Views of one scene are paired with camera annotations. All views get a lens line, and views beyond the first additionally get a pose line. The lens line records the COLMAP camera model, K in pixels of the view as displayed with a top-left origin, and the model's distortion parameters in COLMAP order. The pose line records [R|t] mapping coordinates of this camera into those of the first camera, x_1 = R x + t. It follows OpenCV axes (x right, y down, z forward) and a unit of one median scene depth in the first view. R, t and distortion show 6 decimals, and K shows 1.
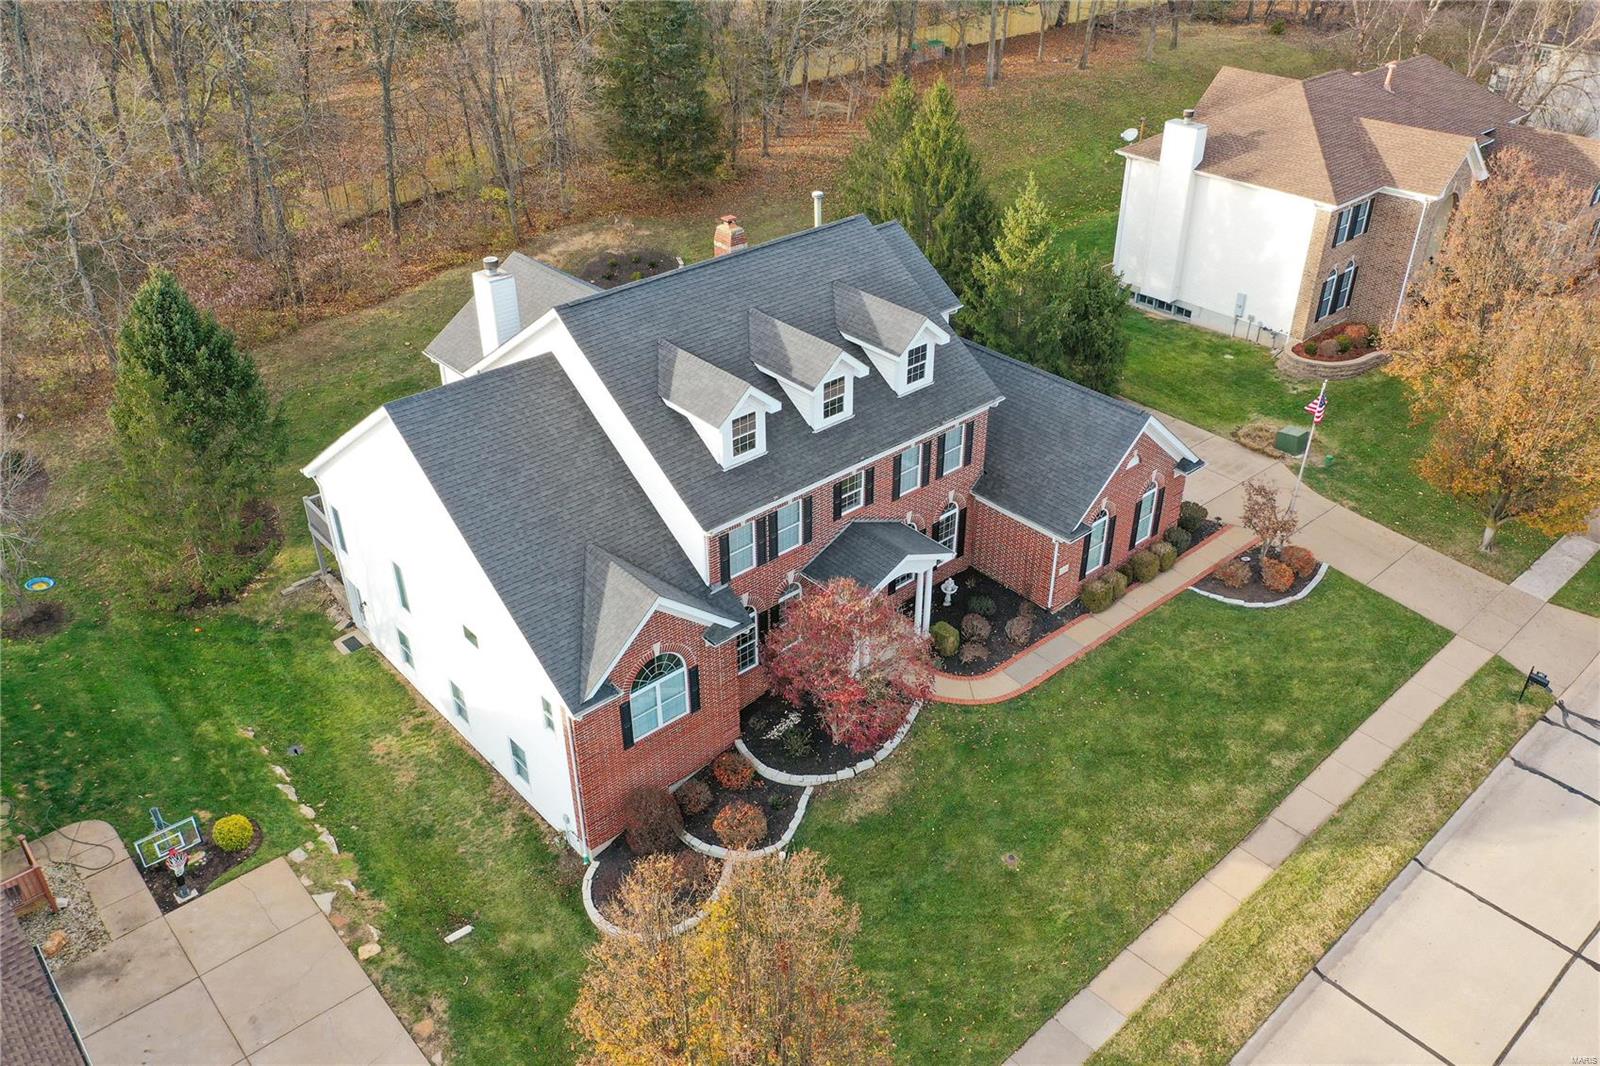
lens RADIAL K [[1257.7, 0, 795.9], [0, 1257.7, 528.9], [0, 0, 1]] dist [-0.001872, -0.006657]
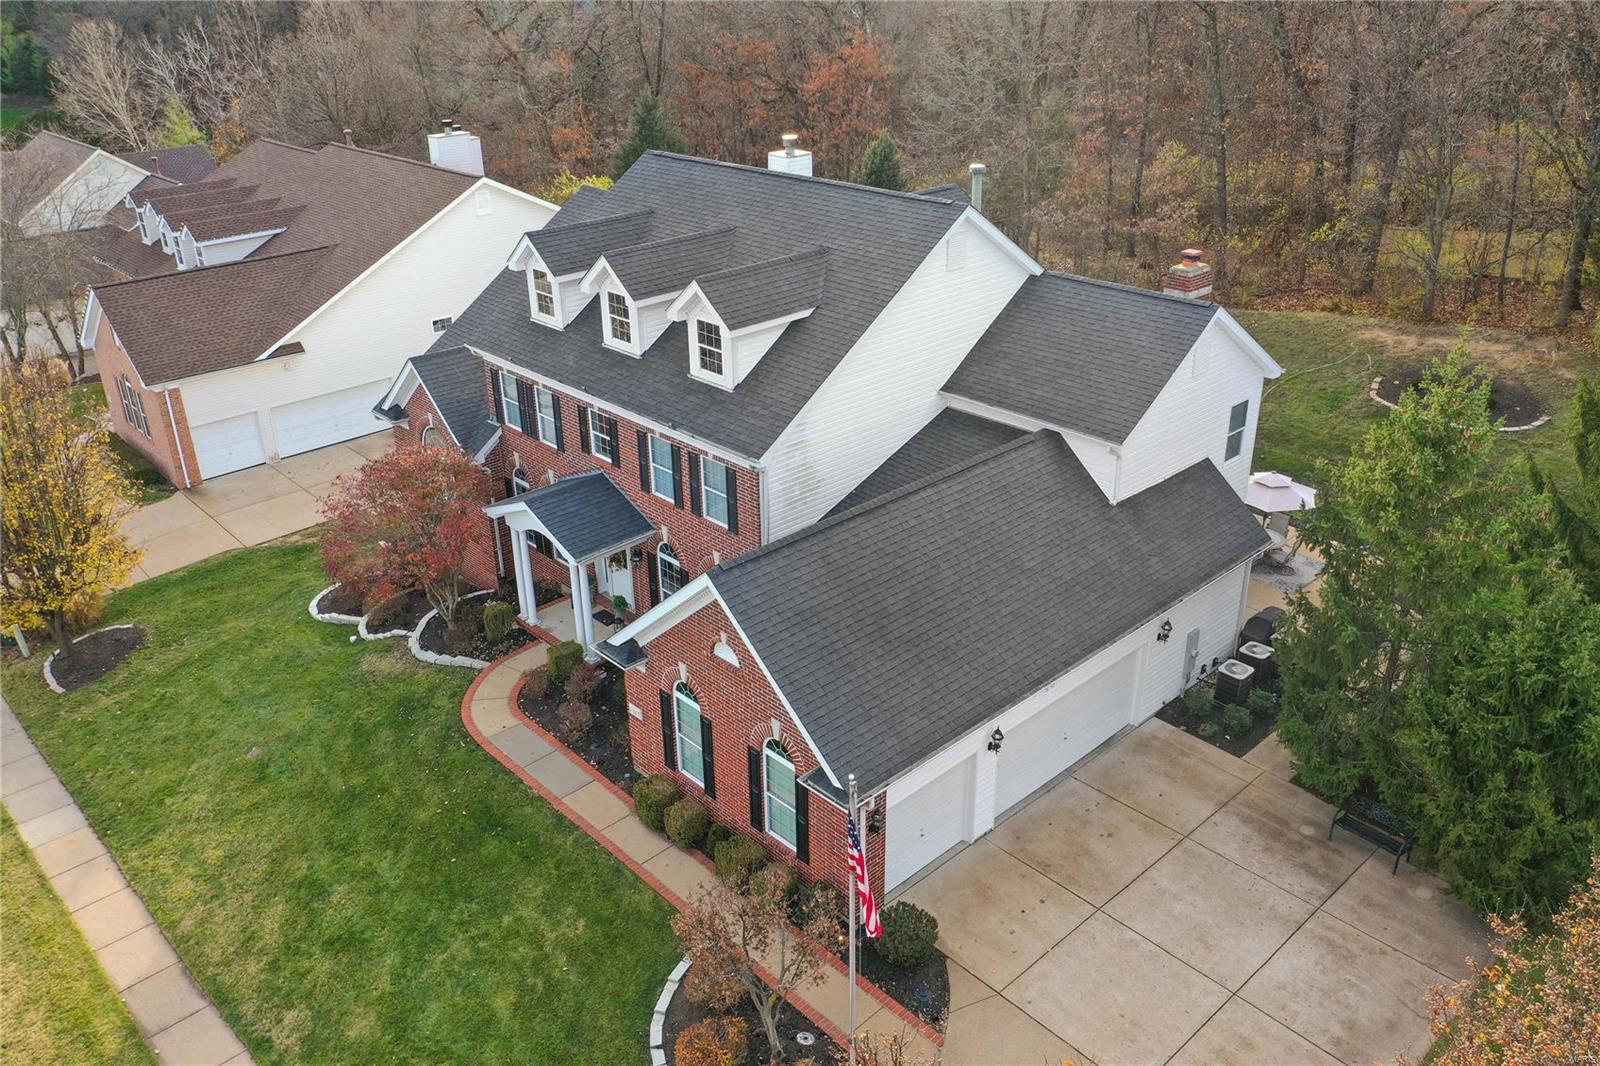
lens RADIAL K [[1257.7, 0, 798.3], [0, 1257.7, 528.5], [0, 0, 1]] dist [-0.001872, -0.006657]
pose [[0.027472, 0.434980, -0.900021, 0.869511], [-0.516635, 0.776967, 0.359738, -0.366696], [0.855765, 0.455099, 0.246071, 0.981595]]
